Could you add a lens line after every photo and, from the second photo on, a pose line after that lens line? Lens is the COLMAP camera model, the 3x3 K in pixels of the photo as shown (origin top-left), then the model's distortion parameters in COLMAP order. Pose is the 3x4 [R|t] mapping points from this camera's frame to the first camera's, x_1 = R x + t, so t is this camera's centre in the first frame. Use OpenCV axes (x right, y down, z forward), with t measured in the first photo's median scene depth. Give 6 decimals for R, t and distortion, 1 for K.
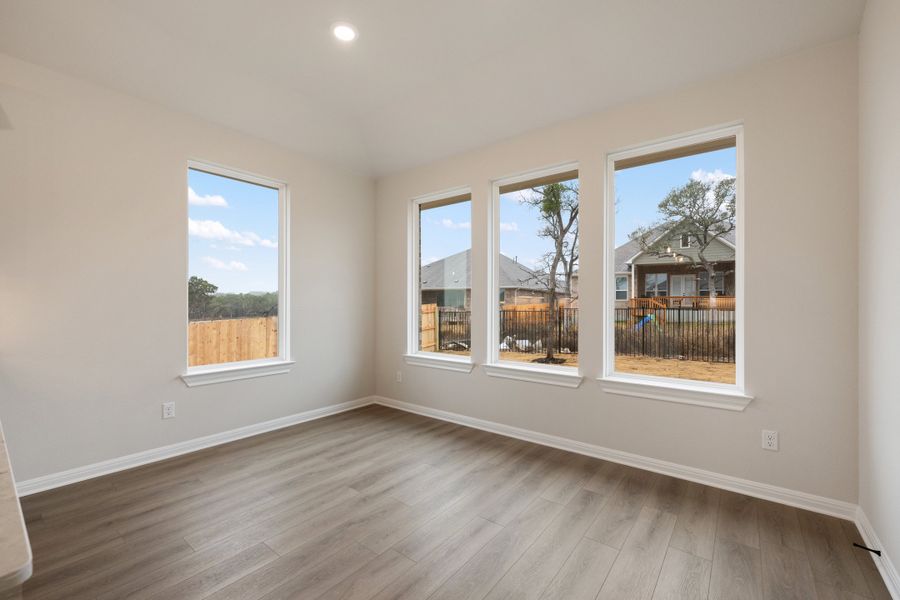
lens RADIAL K [[376.3, 0, 457.6], [0, 376.3, 304.0], [0, 0, 1]] dist [0.002682, 0.000088]
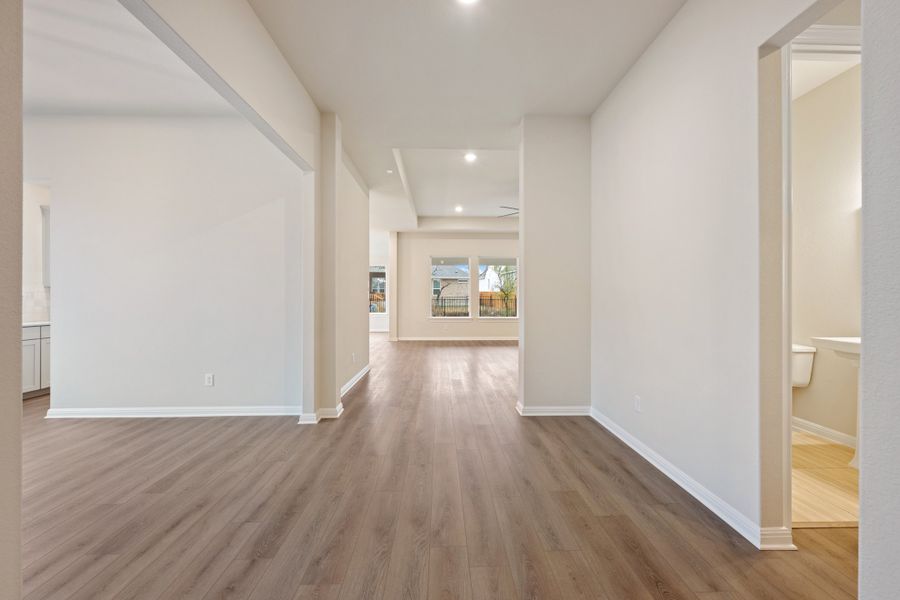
lens RADIAL K [[355.8, 0, 451.6], [0, 355.8, 299.8], [0, 0, 1]] dist [-0.001912, 0.000033]
pose [[0.778405, -0.004567, 0.627745, -0.288880], [-0.000115, 0.999972, 0.007417, -0.000049], [-0.627762, -0.005846, 0.778384, -0.592454]]
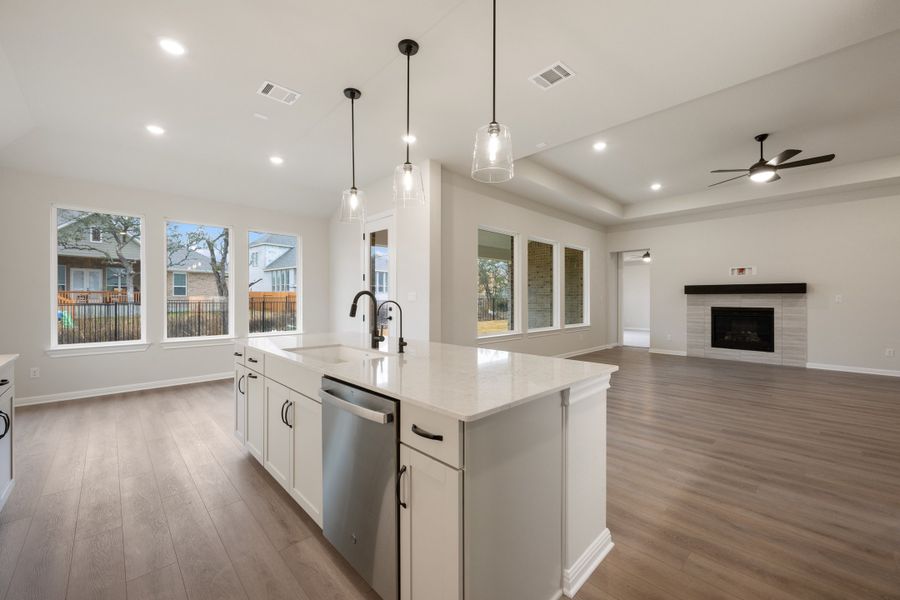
lens RADIAL K [[355.8, 0, 450.4], [0, 355.8, 298.5], [0, 0, 1]] dist [-0.001912, 0.000033]
pose [[0.151410, -0.001497, 0.988470, -0.265926], [0.002517, 0.999996, 0.001129, -0.001662], [-0.988468, 0.002317, 0.151413, -0.075148]]
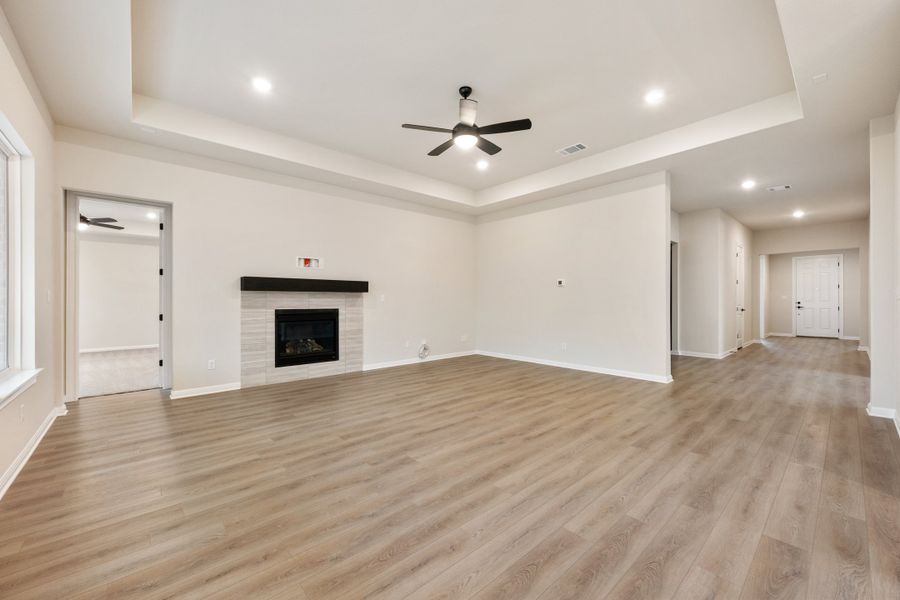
lens RADIAL K [[355.8, 0, 445.7], [0, 355.8, 299.7], [0, 0, 1]] dist [-0.001912, 0.000033]
pose [[-0.979532, -0.002659, 0.201270, 0.042734], [-0.002428, 0.999996, 0.001394, 0.001072], [-0.201273, 0.000877, -0.979535, -0.055744]]
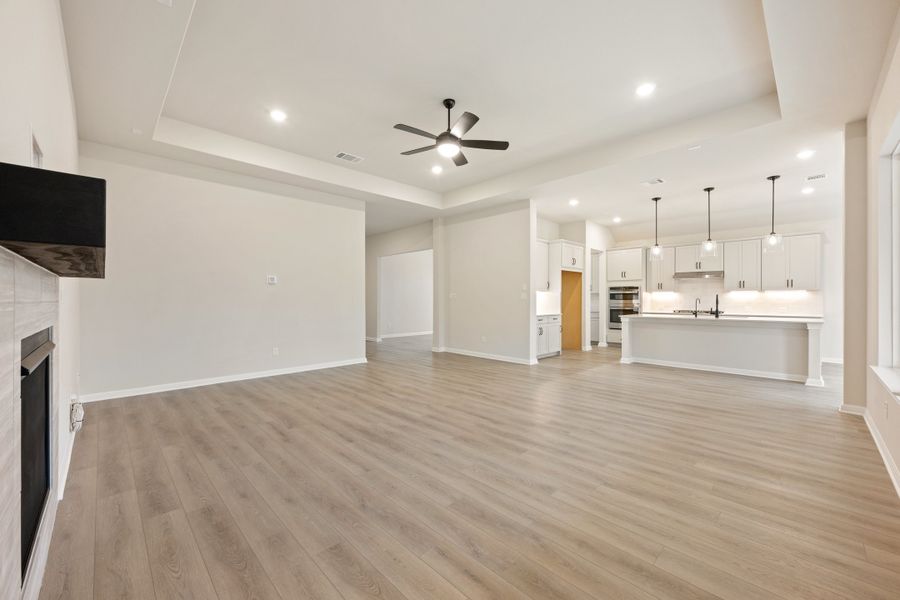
lens RADIAL K [[355.8, 0, 453.0], [0, 355.8, 303.7], [0, 0, 1]] dist [-0.001912, 0.000033]
pose [[-0.139588, 0.008398, -0.990174, 0.330616], [0.000343, 0.999964, 0.008432, 0.002625], [0.990210, 0.000837, -0.139586, -0.255378]]
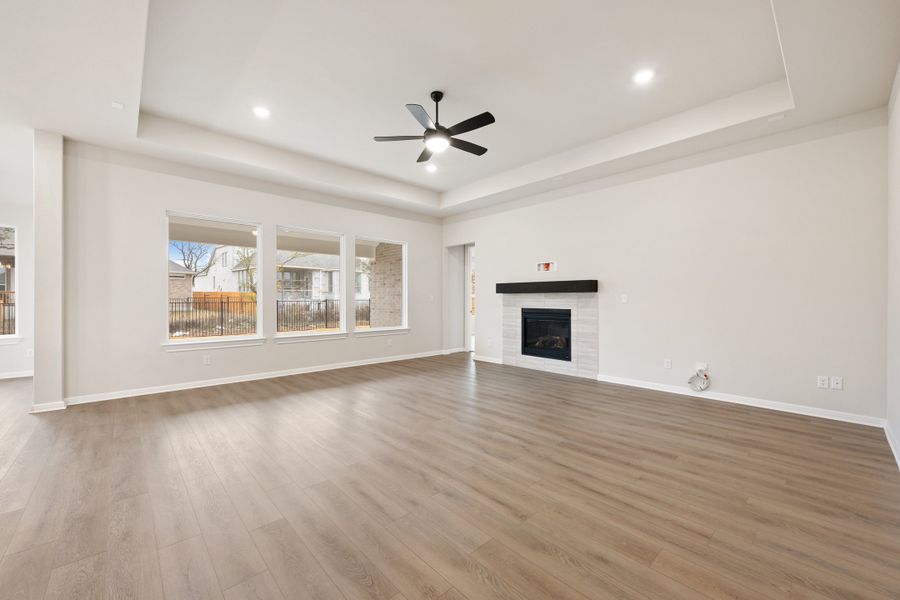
lens RADIAL K [[355.8, 0, 448.8], [0, 355.8, 299.9], [0, 0, 1]] dist [-0.001912, 0.000033]
pose [[0.179869, -0.003035, 0.983686, -0.162191], [0.001146, 0.999995, 0.002876, 0.000226], [-0.983690, 0.000610, 0.179872, -0.346169]]
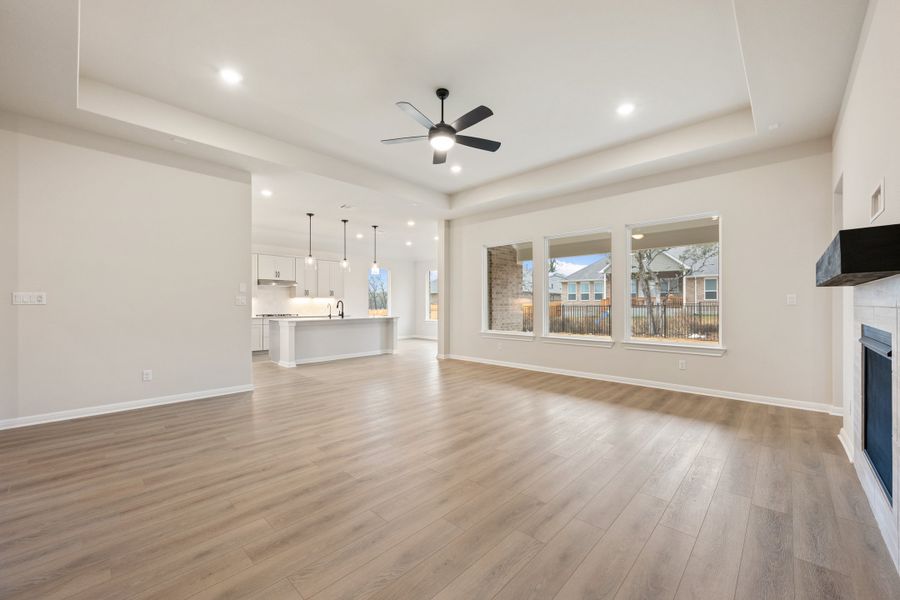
lens RADIAL K [[355.8, 0, 447.3], [0, 355.8, 301.1], [0, 0, 1]] dist [-0.001912, 0.000033]
pose [[0.993296, -0.005365, -0.115476, 0.107883], [0.004400, 0.999953, -0.008611, 0.001915], [0.115517, 0.008045, 0.993273, -0.529692]]
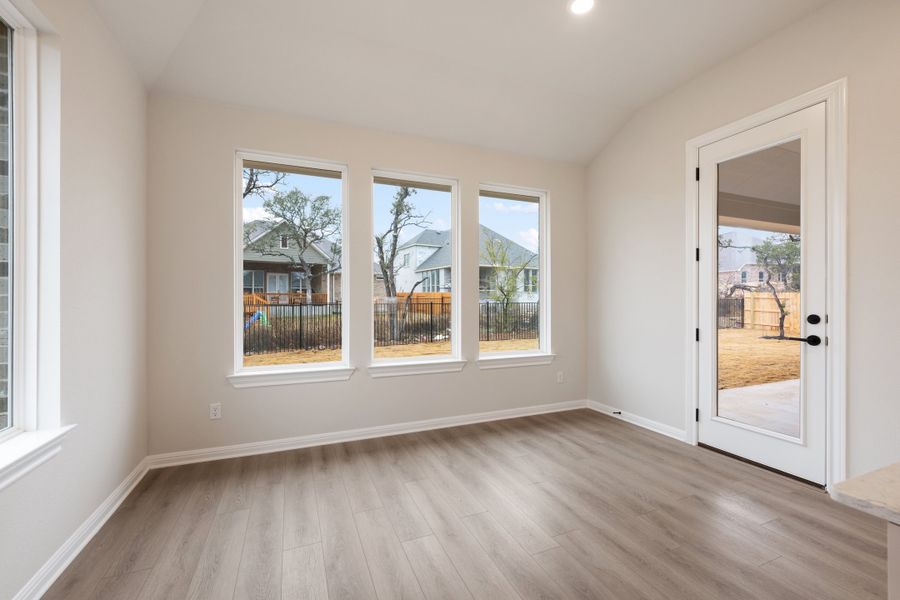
lens RADIAL K [[374.4, 0, 449.2], [0, 374.4, 298.2], [0, 0, 1]] dist [-0.001916, -0.000141]
pose [[0.496703, 0.001784, 0.867919, -0.147442], [0.003825, 0.999984, -0.004245, -0.000116], [-0.867912, 0.005428, 0.496688, 0.089740]]
